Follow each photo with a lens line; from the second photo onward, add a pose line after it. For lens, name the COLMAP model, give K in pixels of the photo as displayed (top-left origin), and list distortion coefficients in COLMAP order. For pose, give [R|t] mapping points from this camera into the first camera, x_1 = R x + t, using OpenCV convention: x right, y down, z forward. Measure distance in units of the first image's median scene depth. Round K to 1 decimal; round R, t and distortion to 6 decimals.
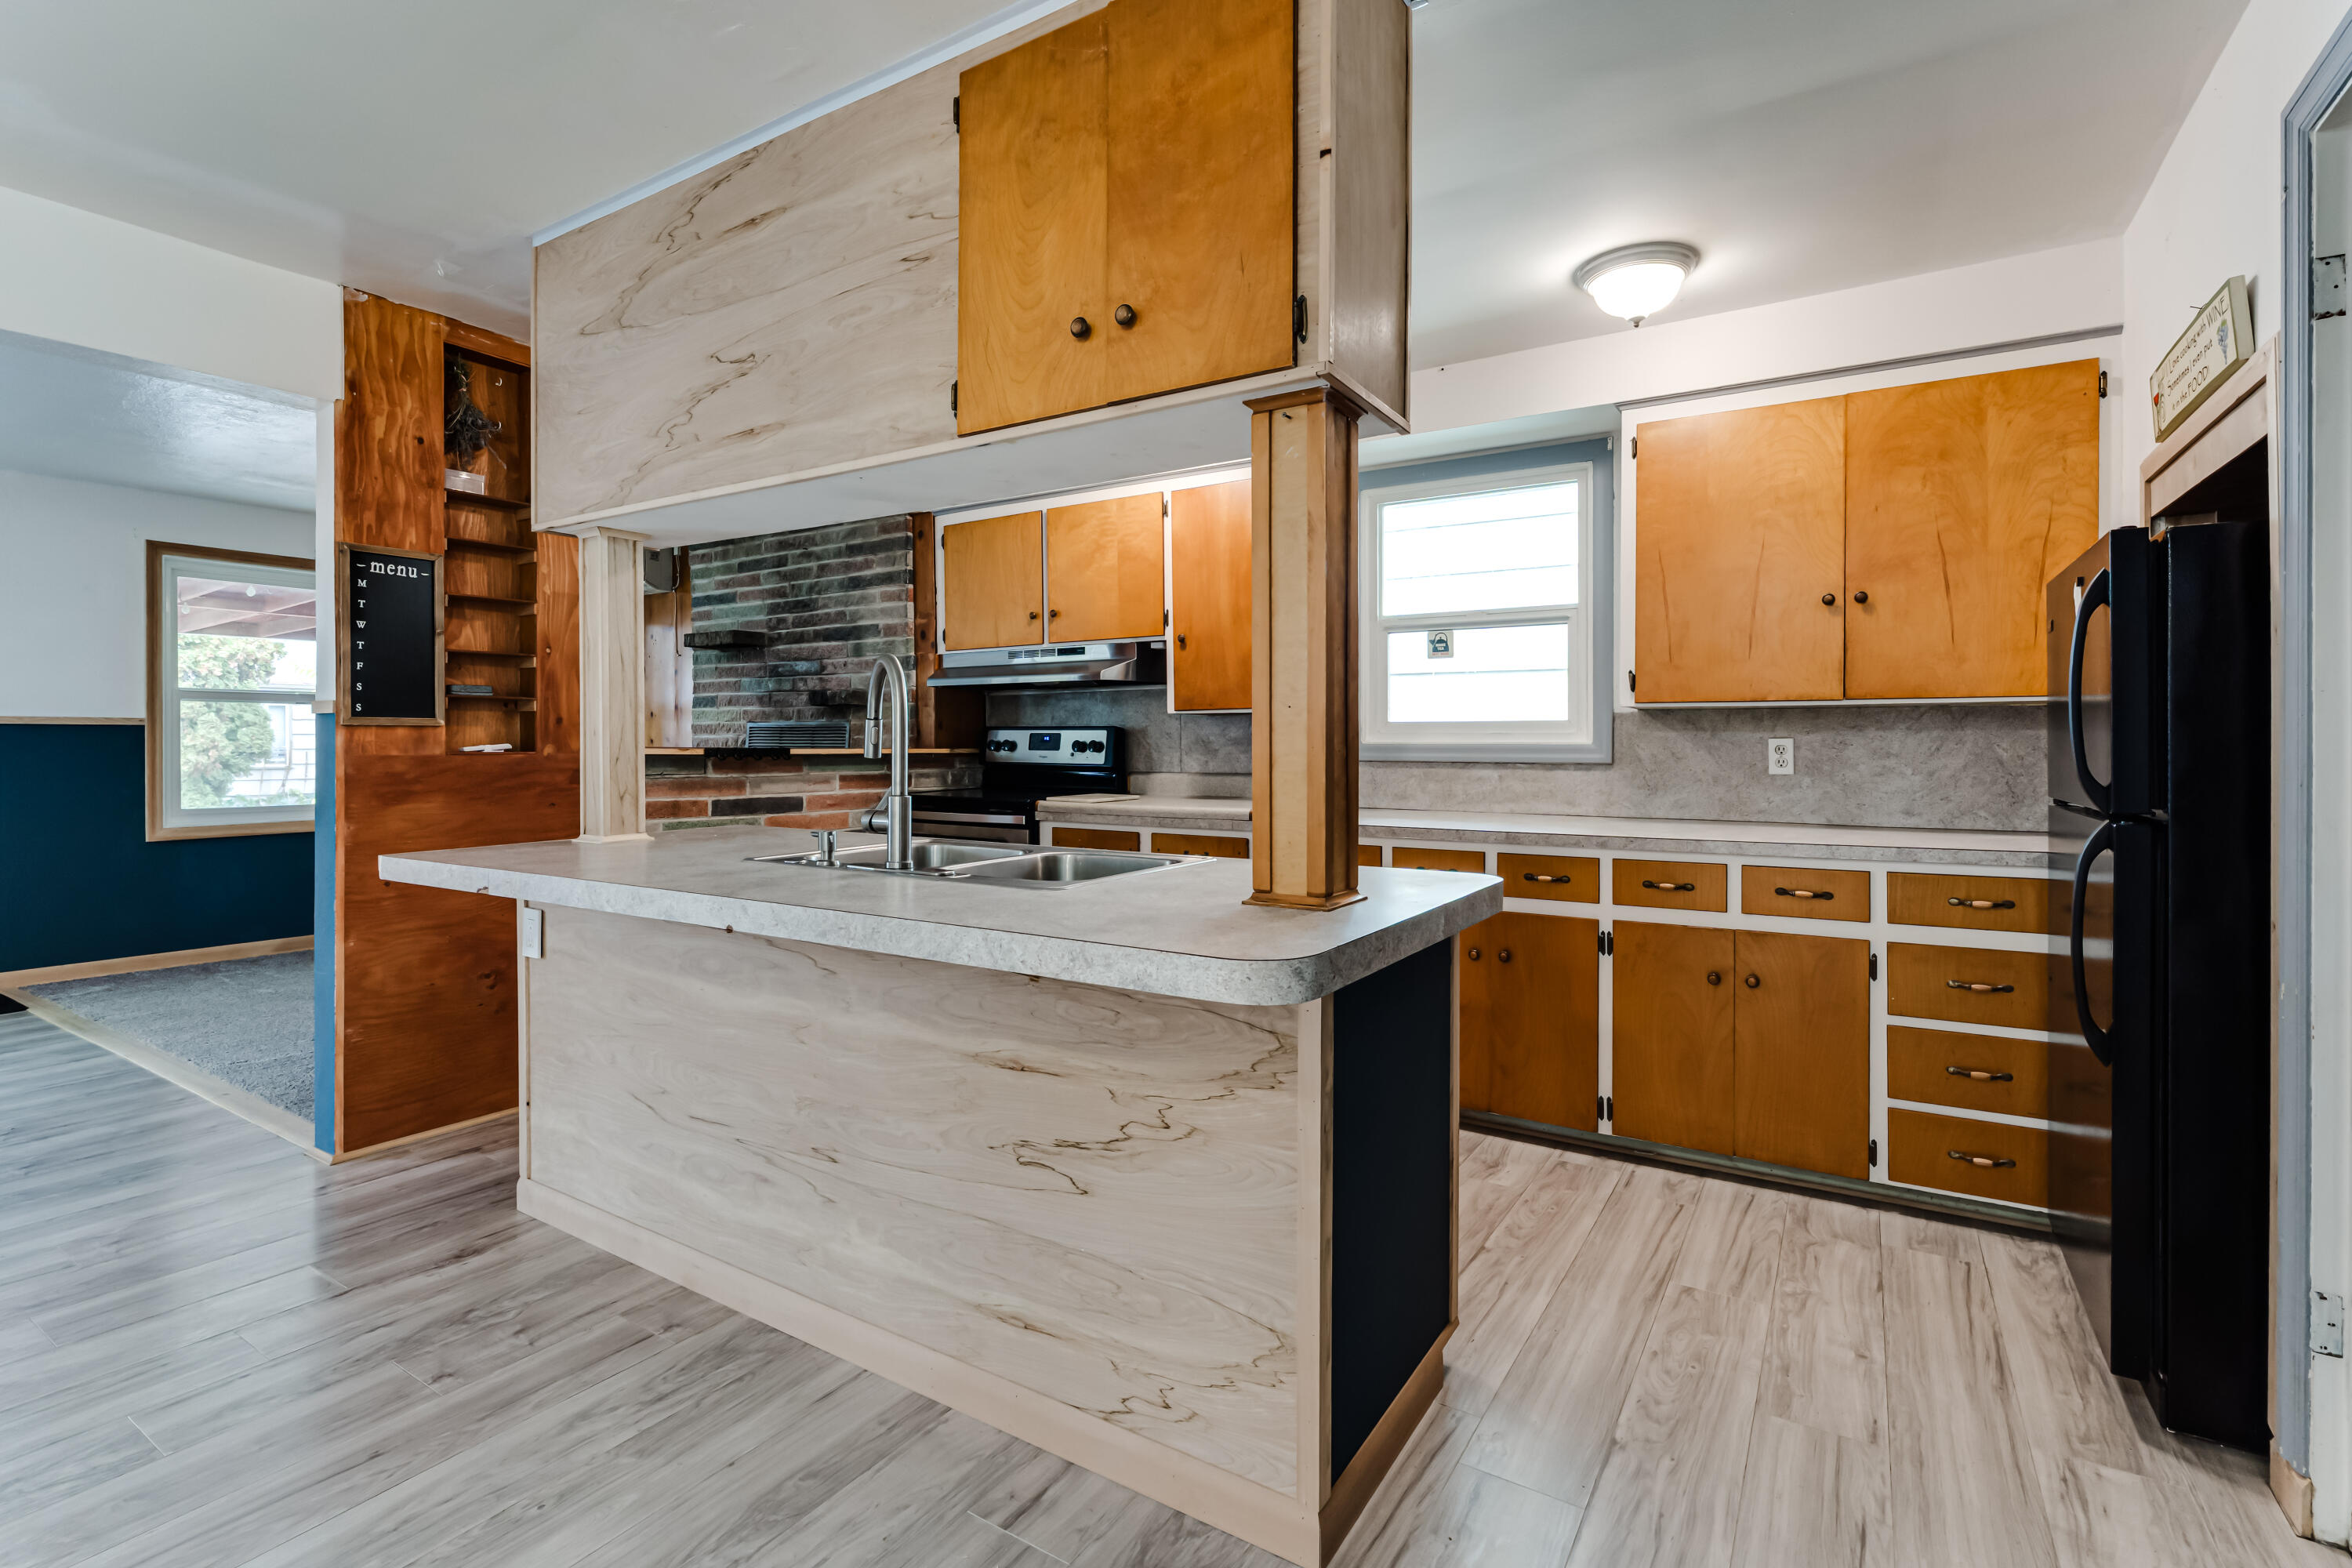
lens RADIAL K [[1066.7, 0, 1162.3], [0, 1066.7, 744.5], [0, 0, 1]] dist [-0.007570, 0.002346]
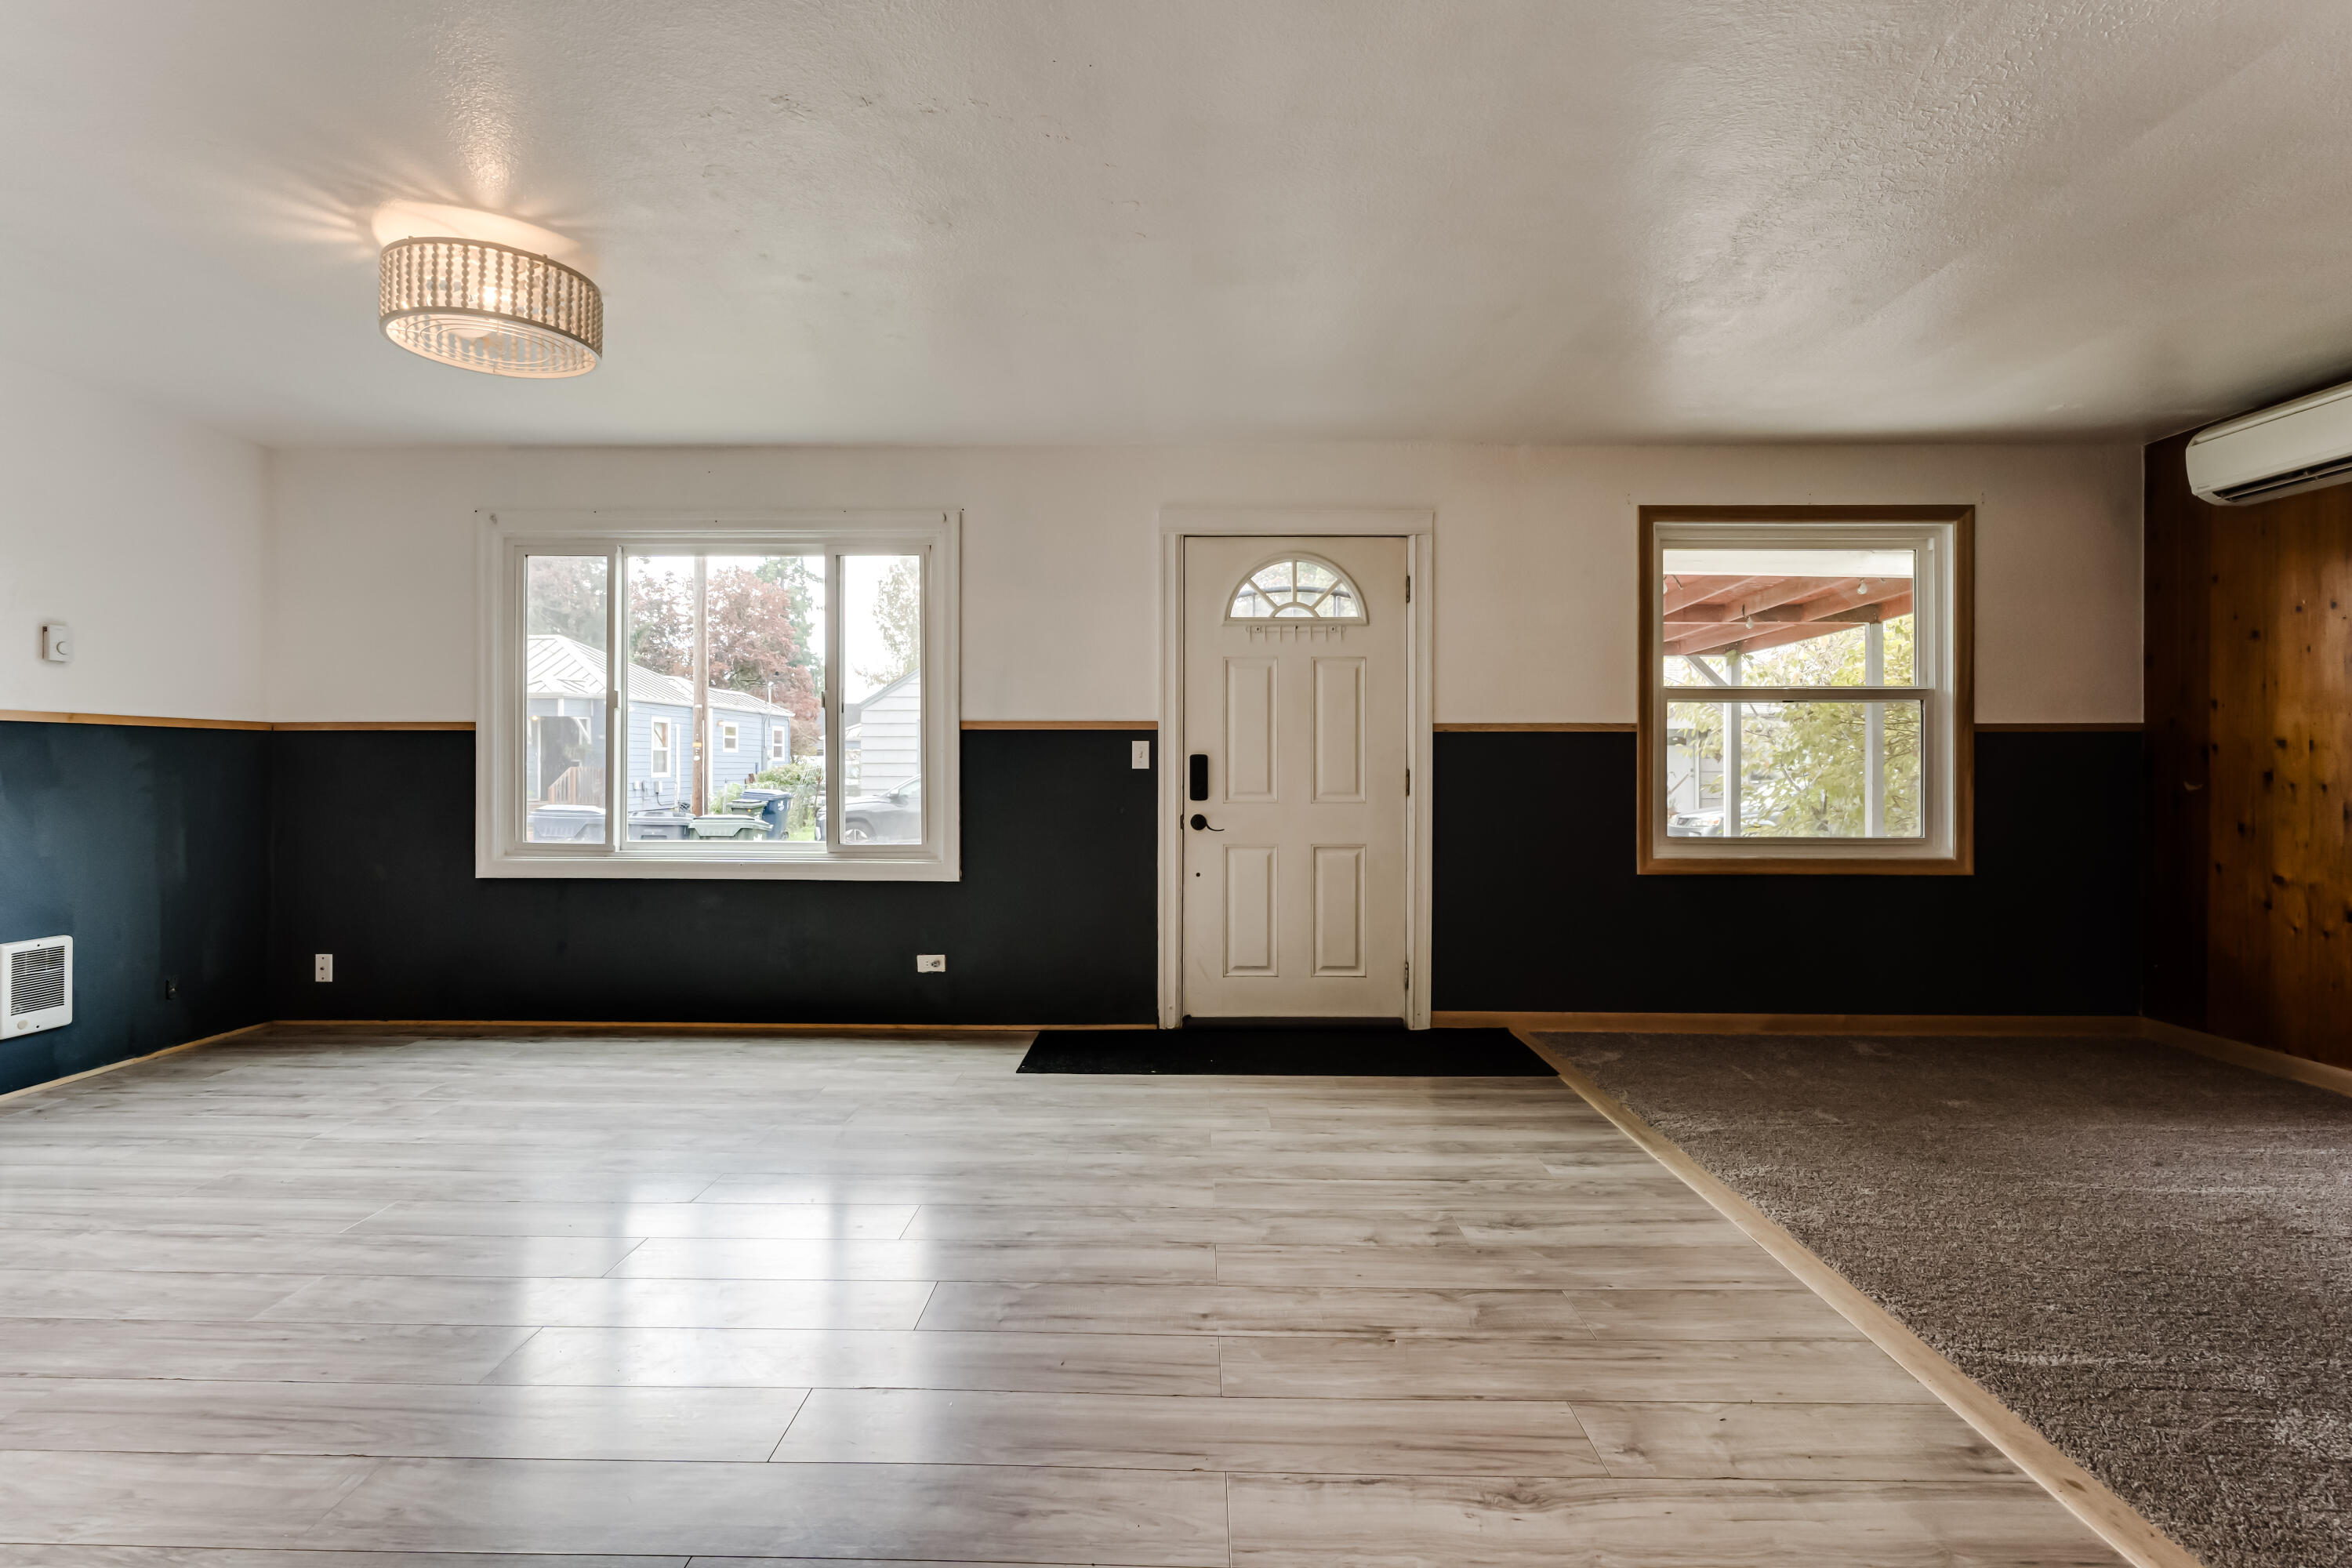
lens RADIAL K [[1066.7, 0, 1180.3], [0, 1066.7, 766.2], [0, 0, 1]] dist [-0.007570, 0.002346]
pose [[0.526779, -0.000052, -0.850002, -0.787612], [-0.003724, 0.999990, -0.002369, 0.019768], [0.849994, 0.004413, 0.526773, 0.474744]]
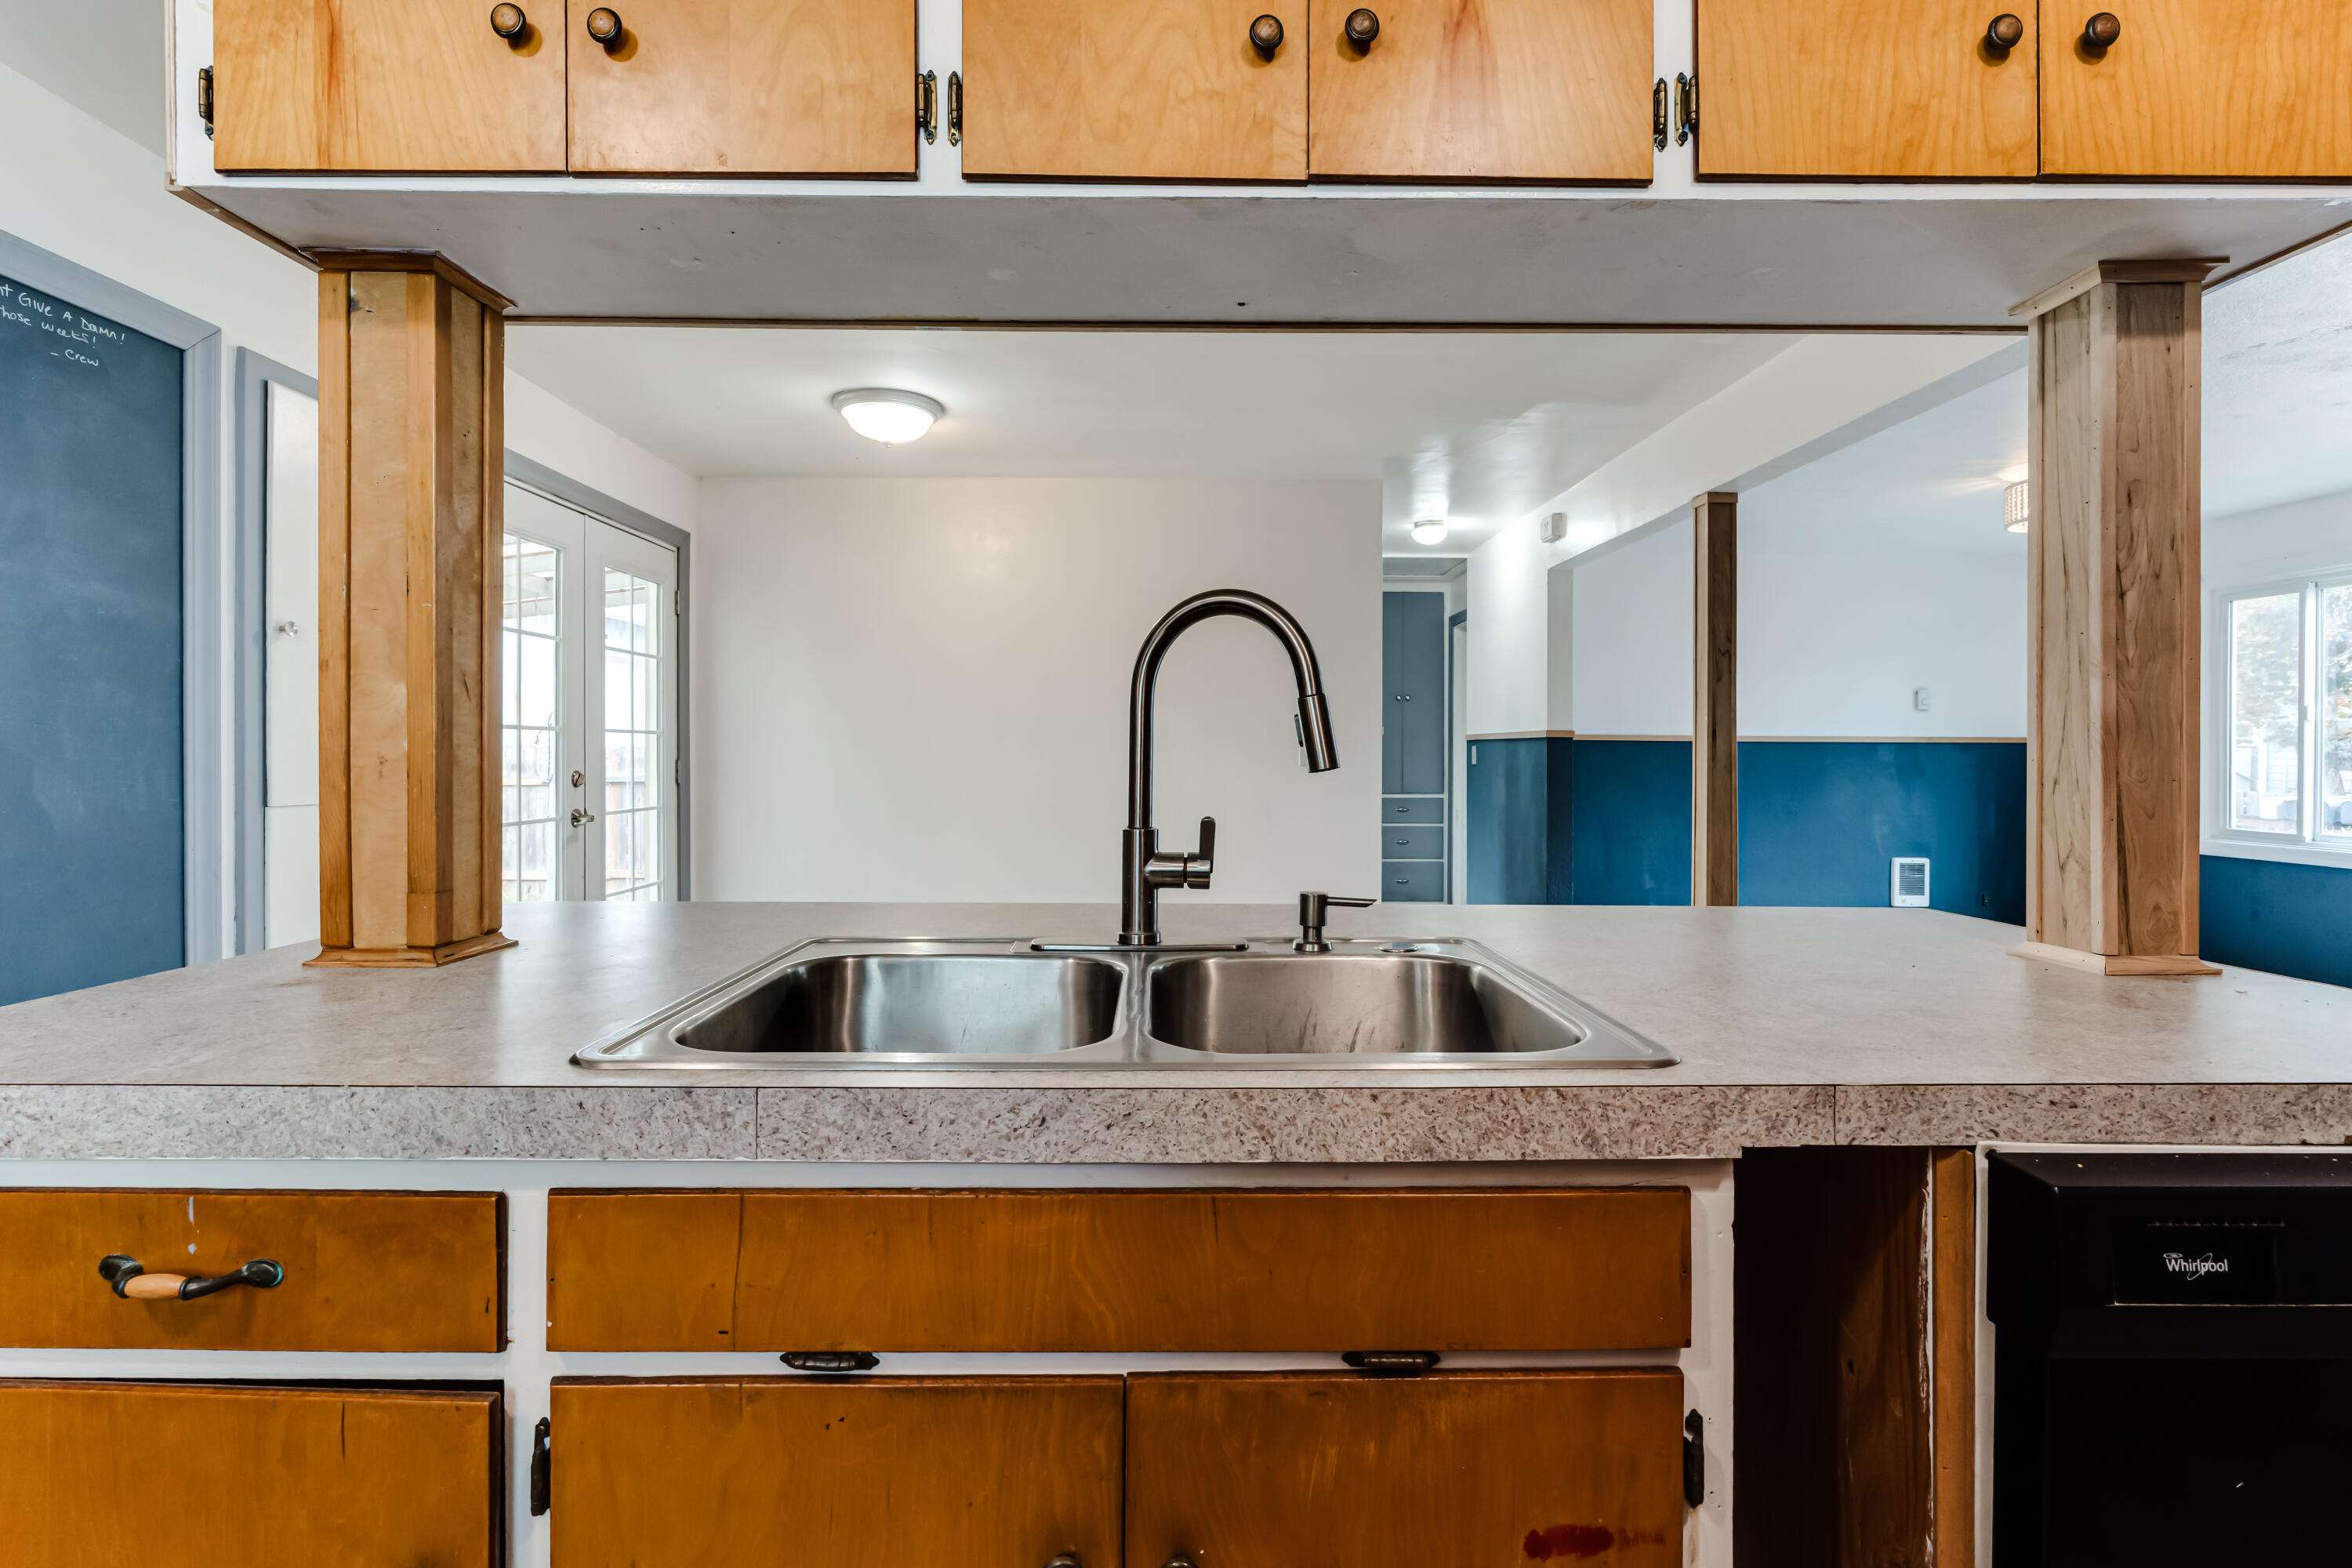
lens RADIAL K [[1066.7, 0, 1184.6], [0, 1066.7, 760.1], [0, 0, 1]] dist [-0.007570, 0.002346]
pose [[-0.830943, -0.001055, -0.556357, 0.055340], [-0.006398, 0.999950, 0.007660, 0.002674], [0.556321, 0.009924, -0.830908, 1.023829]]
